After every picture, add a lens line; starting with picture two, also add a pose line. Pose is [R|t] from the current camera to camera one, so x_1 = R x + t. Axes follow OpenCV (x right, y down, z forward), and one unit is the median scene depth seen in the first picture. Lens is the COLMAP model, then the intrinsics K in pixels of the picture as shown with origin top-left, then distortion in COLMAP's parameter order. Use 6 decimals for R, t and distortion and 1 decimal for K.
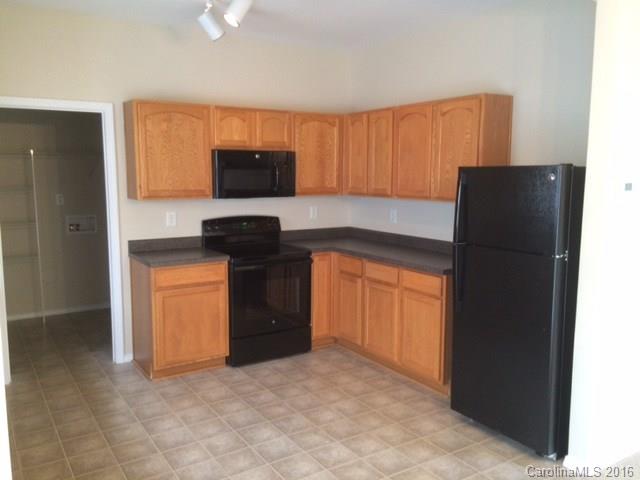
lens RADIAL K [[547.5, 0, 321.1], [0, 547.5, 240.7], [0, 0, 1]] dist [0.052286, -0.018910]
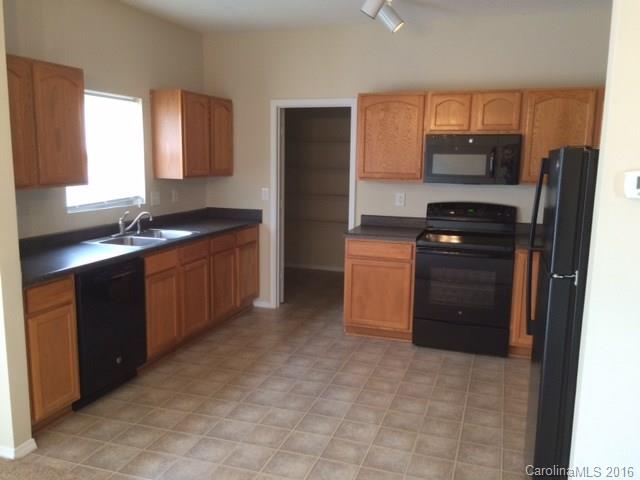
lens RADIAL K [[547.5, 0, 321.0], [0, 547.5, 239.3], [0, 0, 1]] dist [0.052286, -0.018910]
pose [[0.621974, 0.126955, -0.772678, 0.528457], [-0.112775, 0.991005, 0.072048, -0.023755], [0.774875, 0.042326, 0.630696, 0.208282]]
